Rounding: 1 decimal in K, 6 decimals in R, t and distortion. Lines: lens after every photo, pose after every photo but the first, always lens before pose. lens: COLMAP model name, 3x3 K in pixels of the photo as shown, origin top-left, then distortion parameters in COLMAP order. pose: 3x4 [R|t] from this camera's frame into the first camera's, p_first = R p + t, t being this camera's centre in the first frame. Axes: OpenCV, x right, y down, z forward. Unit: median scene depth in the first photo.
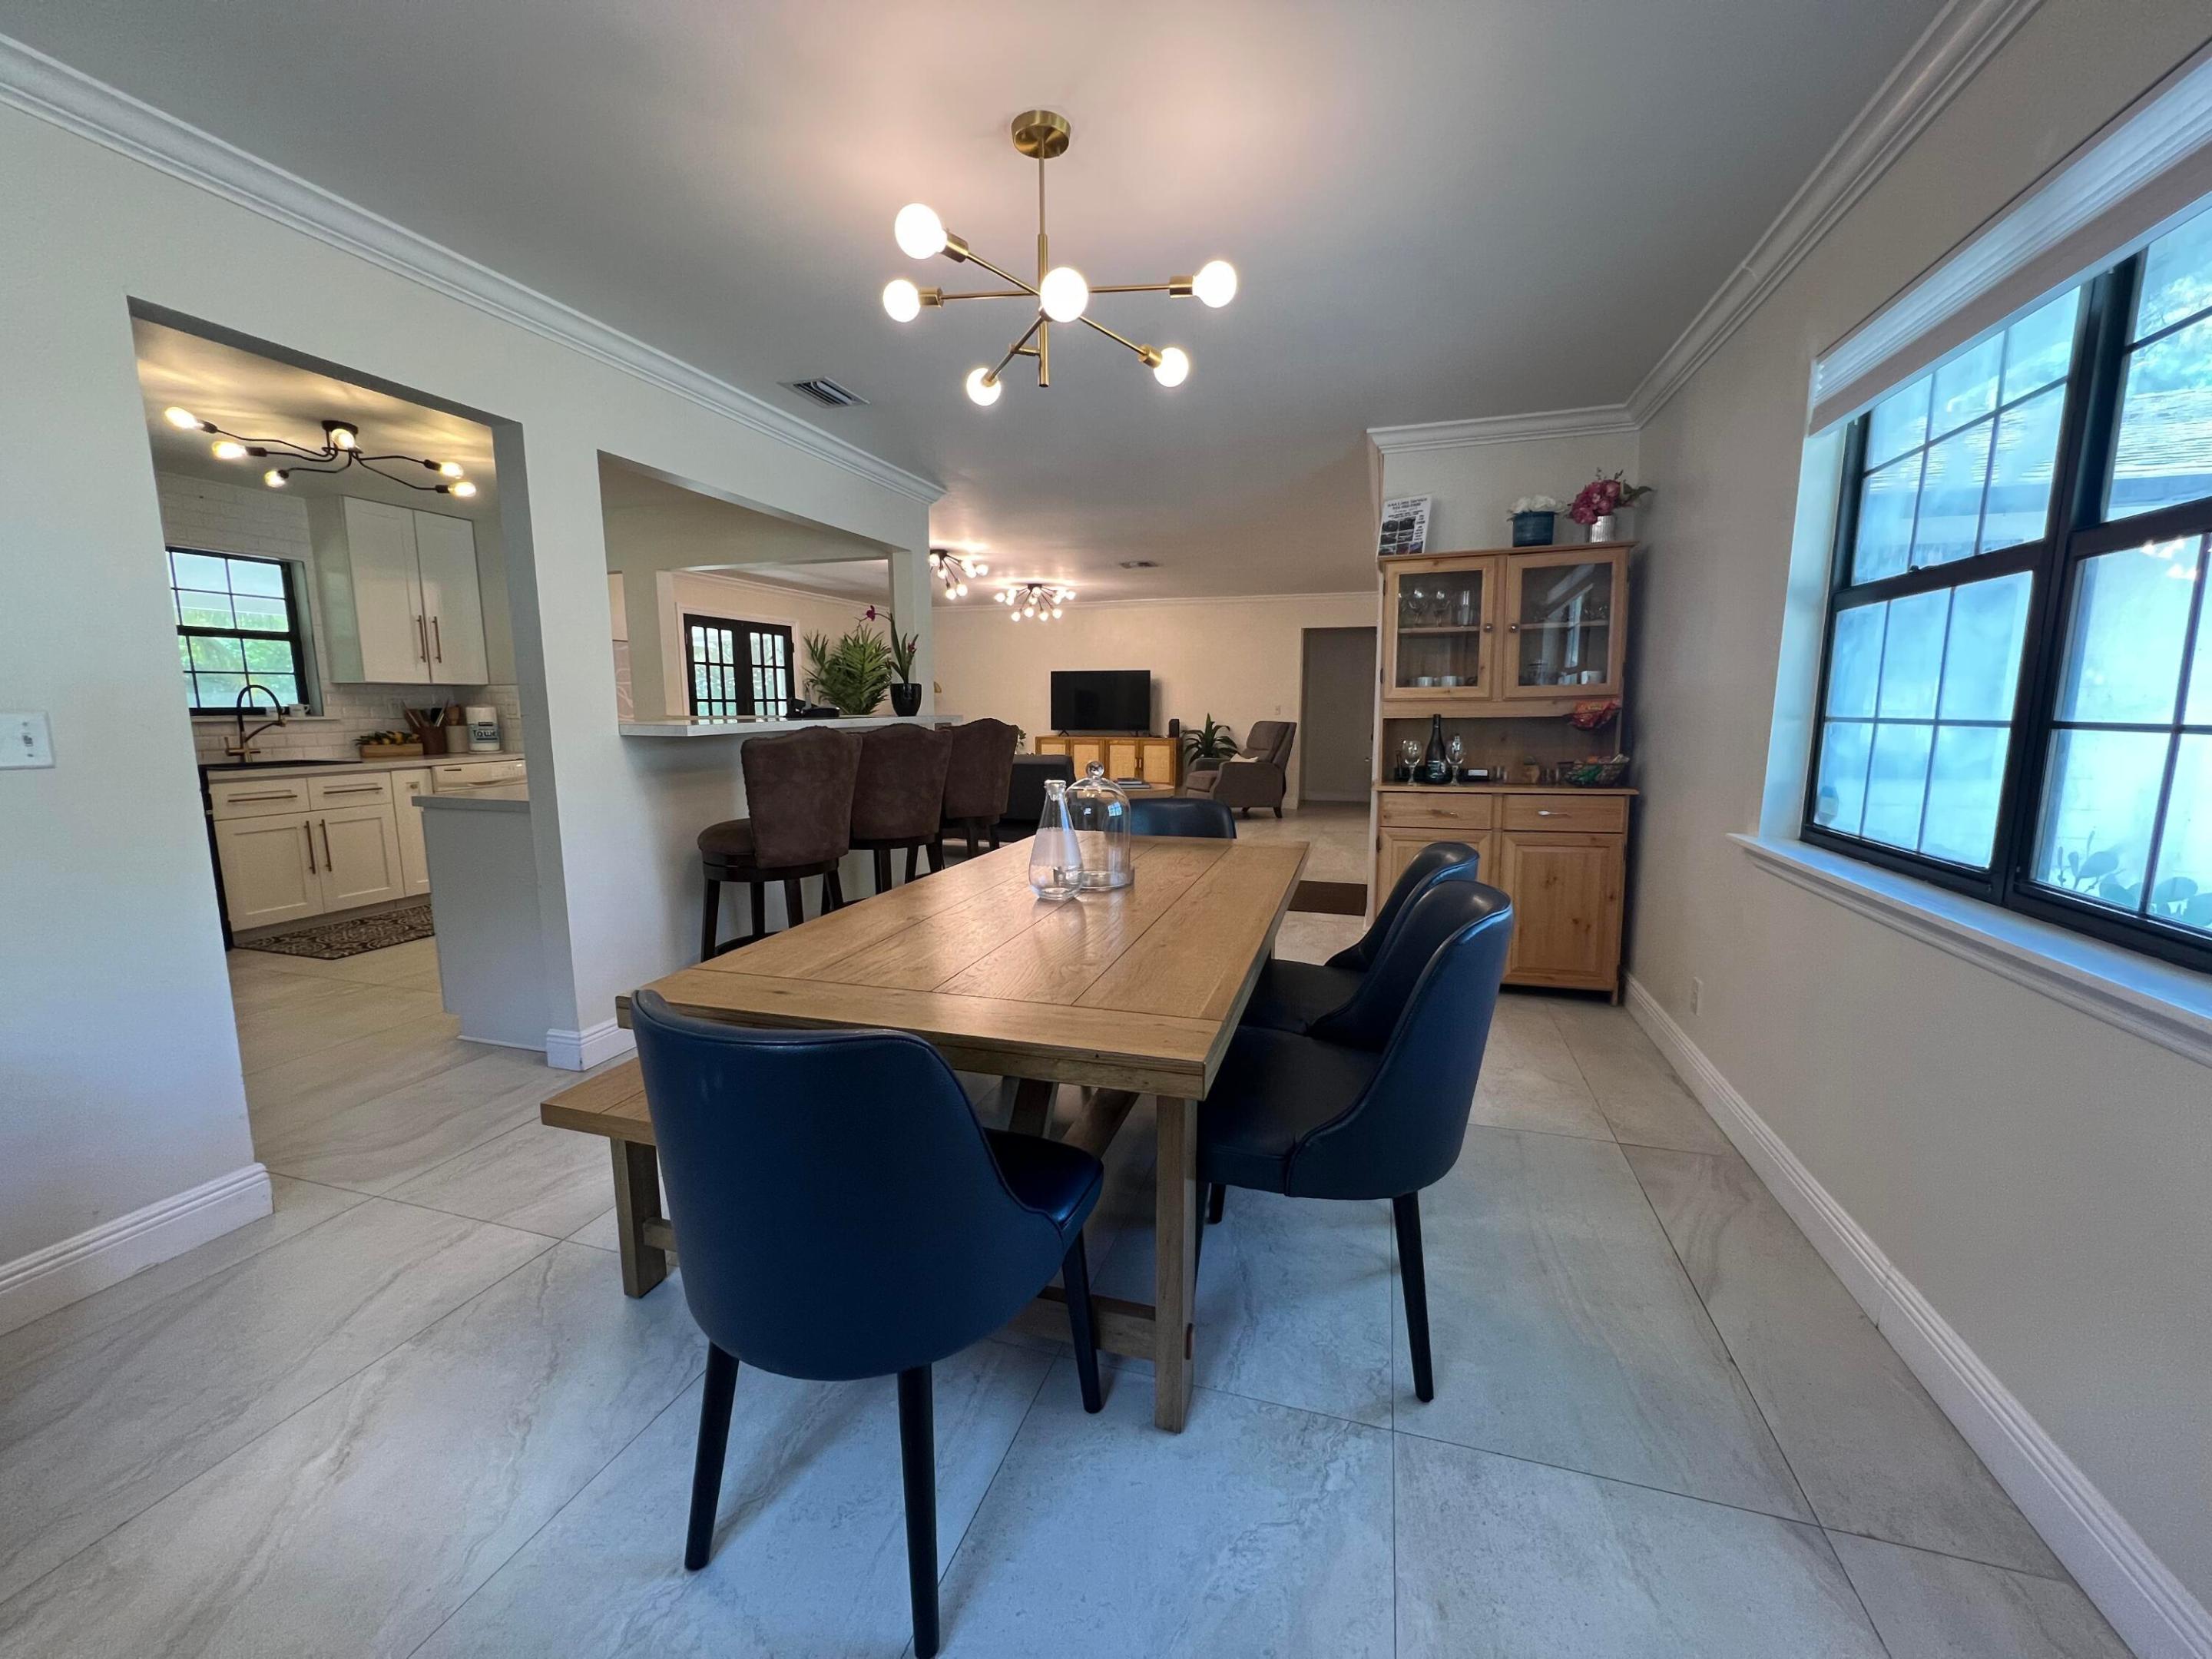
lens RADIAL K [[881.2, 0, 1111.3], [0, 881.2, 834.3], [0, 0, 1]] dist [-0.003172, 0.000833]
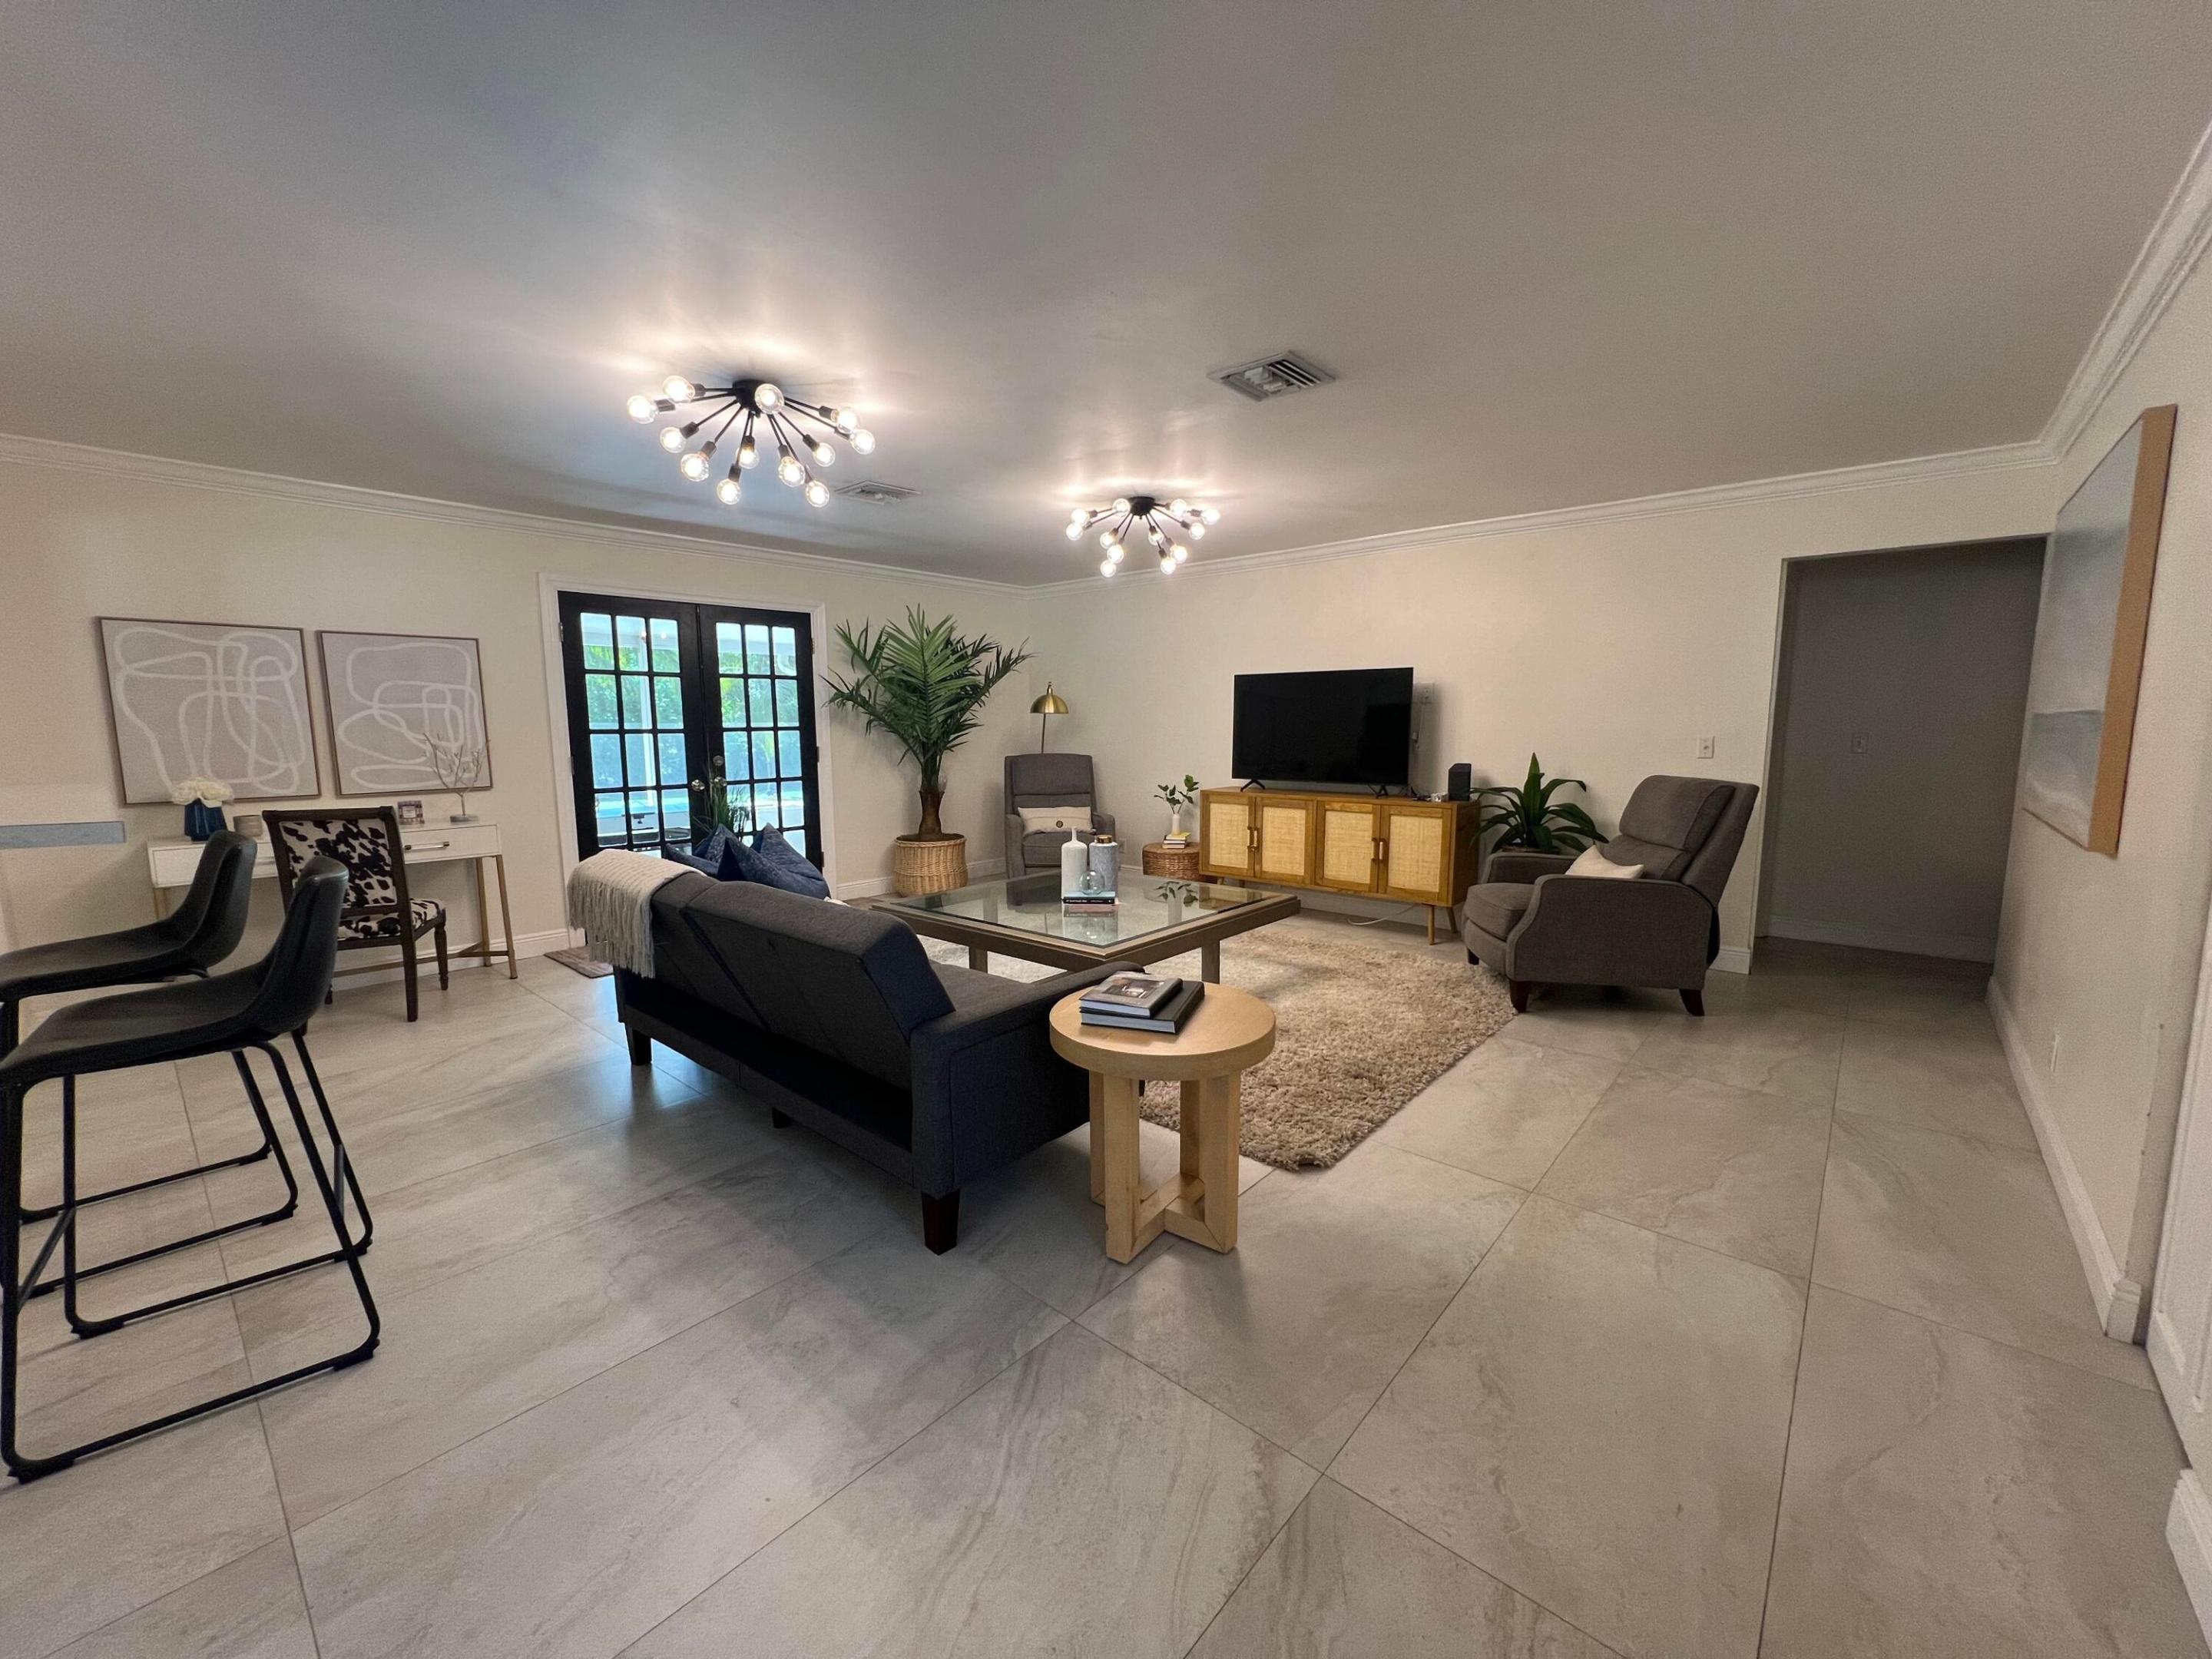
lens RADIAL K [[881.2, 0, 1110.8], [0, 881.2, 828.9], [0, 0, 1]] dist [-0.003172, 0.000833]
pose [[0.914075, 0.046194, -0.402906, 0.164859], [-0.055140, 0.998422, -0.010625, -0.137933], [0.401779, 0.031928, 0.915180, 0.823302]]
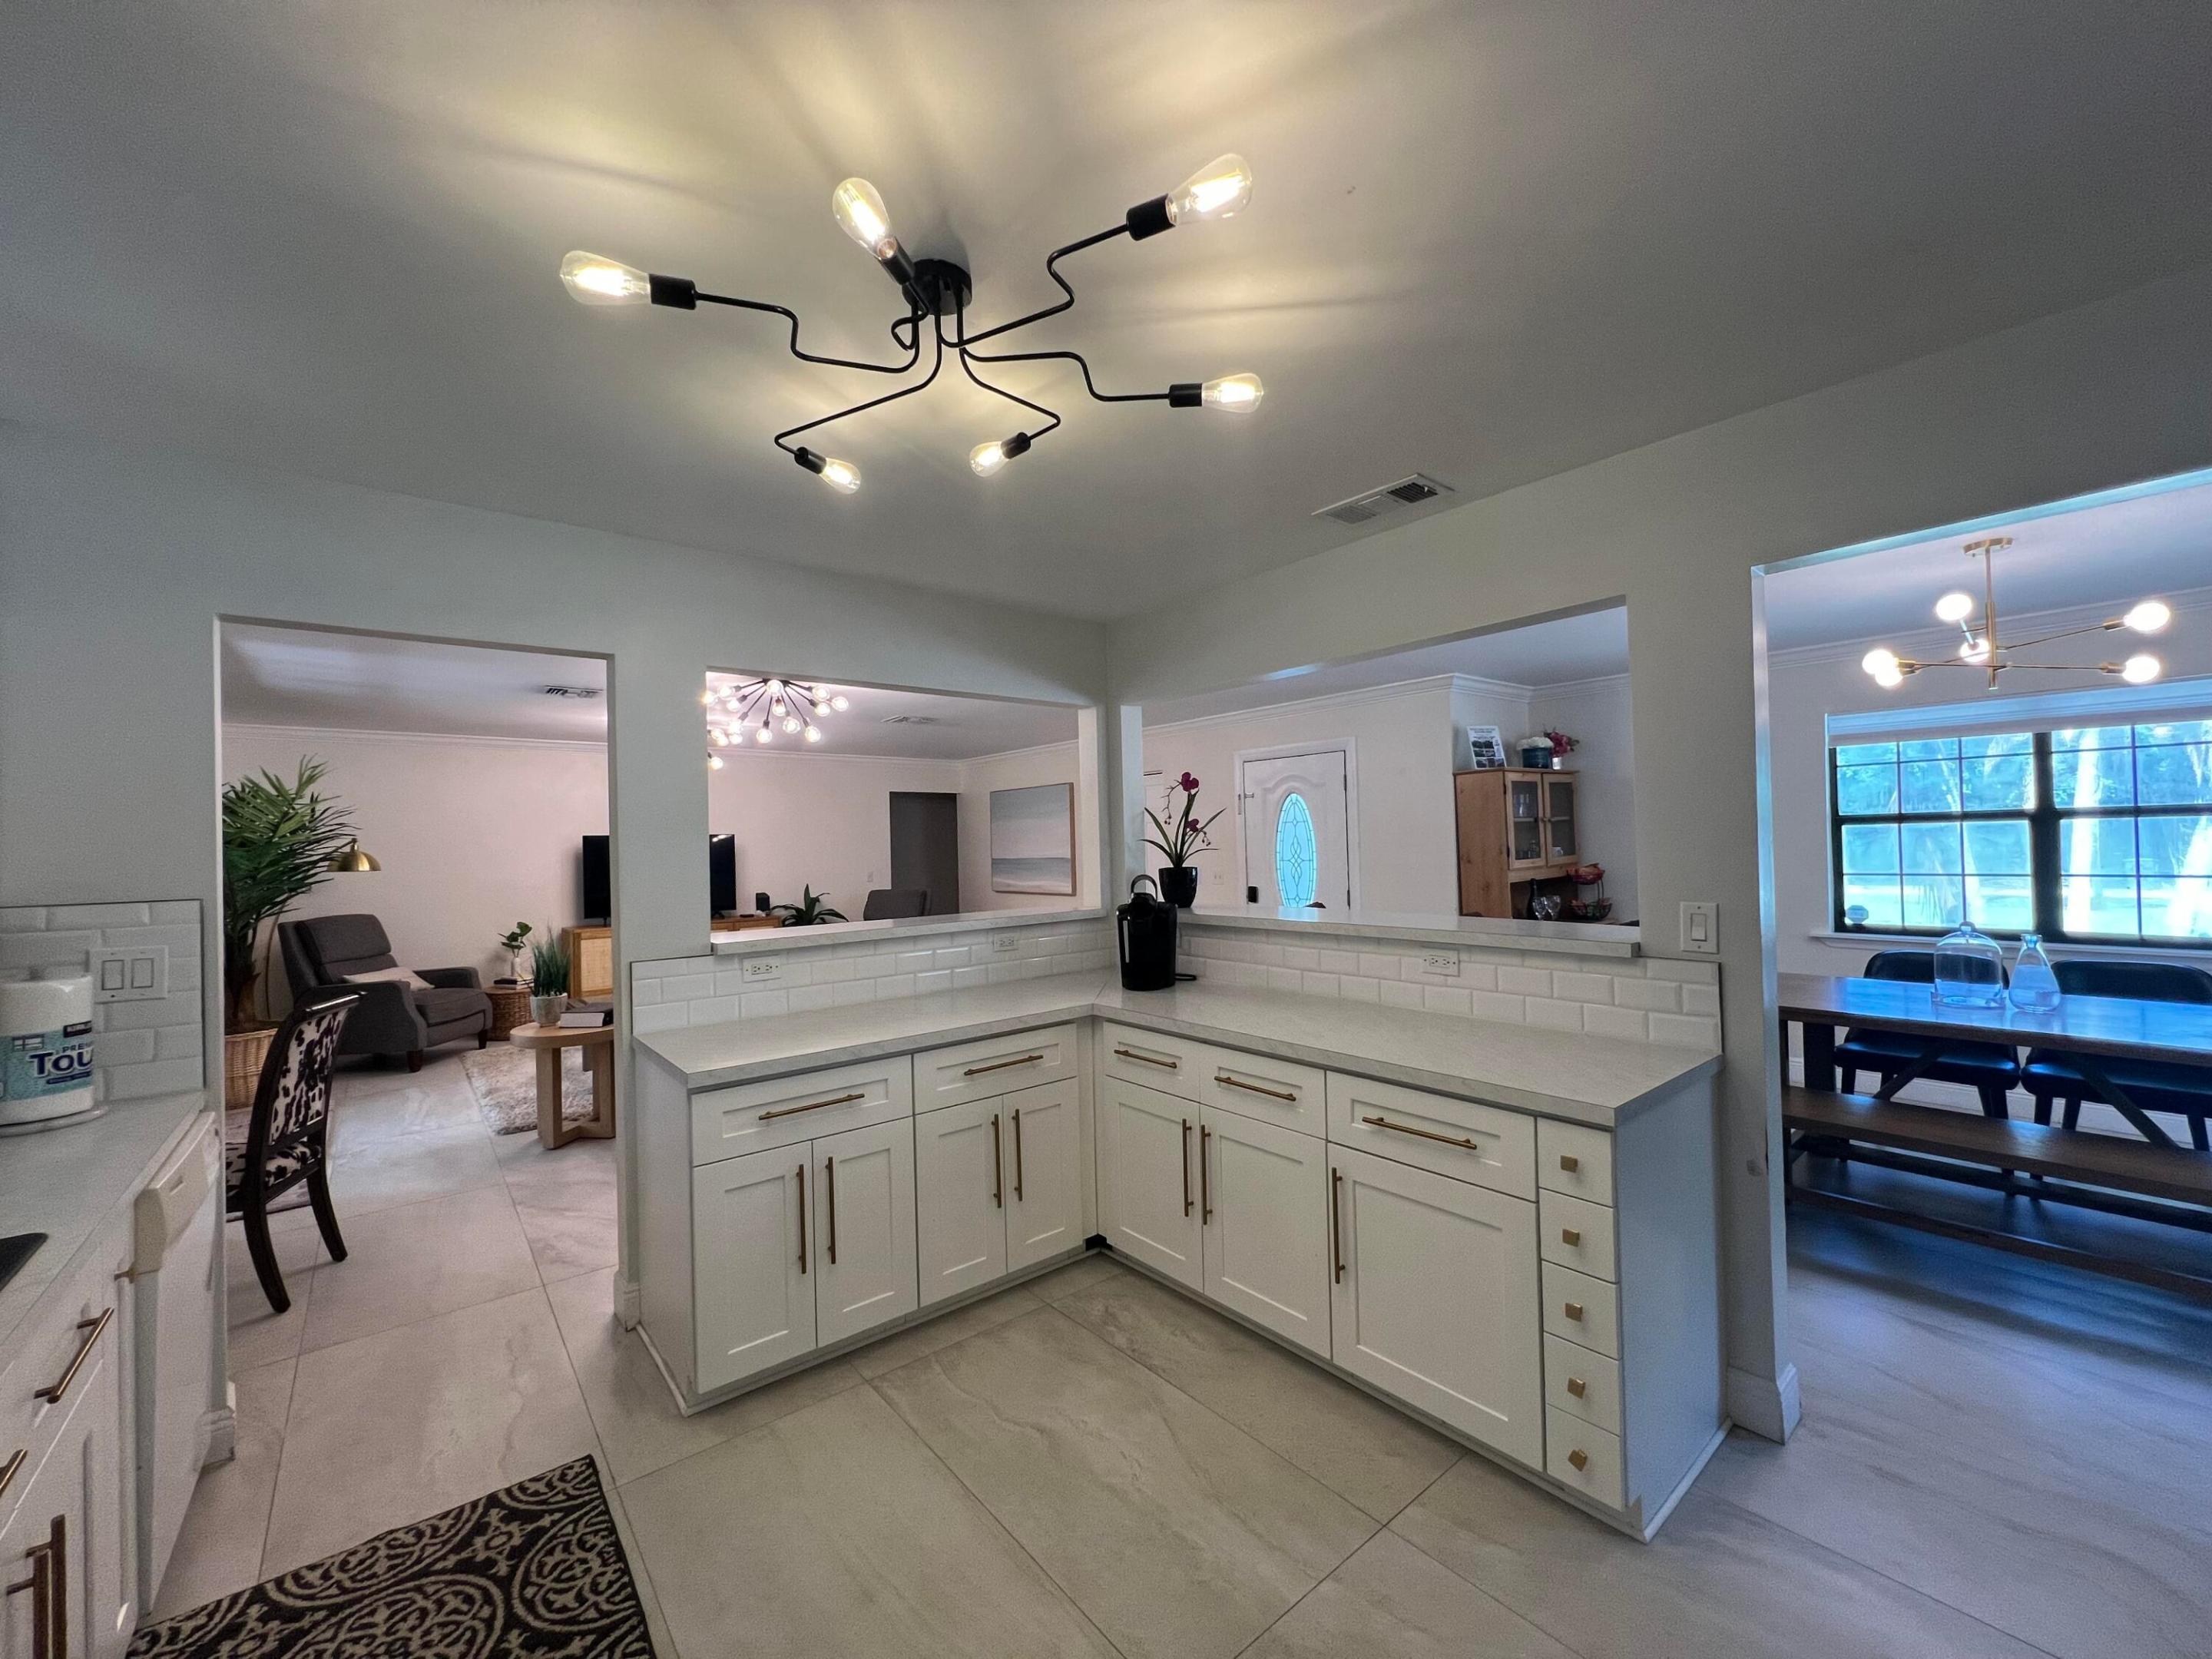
lens RADIAL K [[881.2, 0, 1105.8], [0, 881.2, 835.4], [0, 0, 1]] dist [-0.003172, 0.000833]
pose [[0.555925, -0.003072, 0.831227, -0.763320], [0.143419, 0.985351, -0.092277, -0.110693], [-0.818767, 0.170513, 0.548221, 0.497295]]
